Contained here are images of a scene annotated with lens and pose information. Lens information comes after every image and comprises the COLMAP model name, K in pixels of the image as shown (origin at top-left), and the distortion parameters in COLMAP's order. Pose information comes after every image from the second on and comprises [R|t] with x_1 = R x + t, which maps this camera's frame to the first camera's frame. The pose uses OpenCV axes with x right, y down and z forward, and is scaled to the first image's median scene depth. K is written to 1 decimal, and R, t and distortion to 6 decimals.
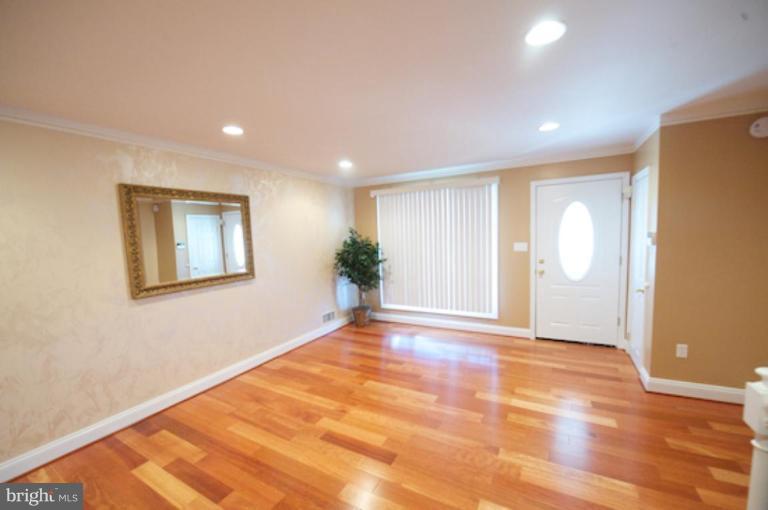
lens RADIAL K [[307.3, 0, 382.9], [0, 307.3, 257.6], [0, 0, 1]] dist [-0.002261, -0.000100]
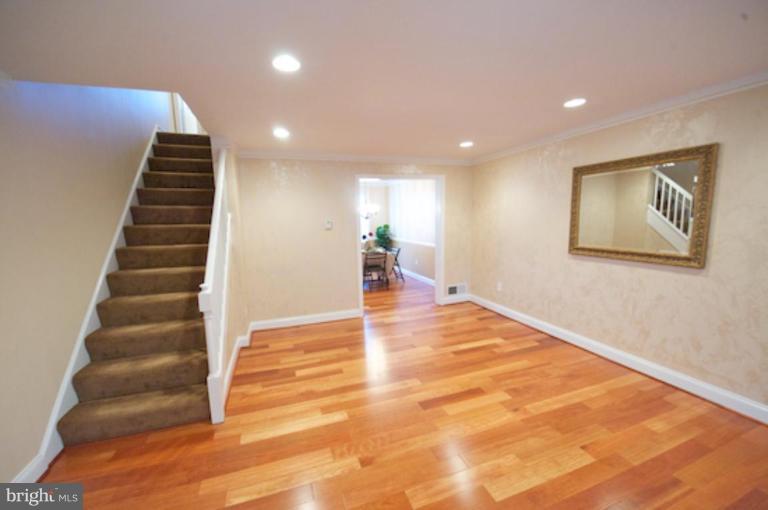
lens RADIAL K [[307.3, 0, 385.0], [0, 307.3, 255.0], [0, 0, 1]] dist [-0.002261, -0.000100]
pose [[-0.652133, 0.142706, -0.744552, 0.724255], [-0.014990, 0.979504, 0.200867, -0.117457], [0.757957, 0.142153, -0.636627, 1.223319]]
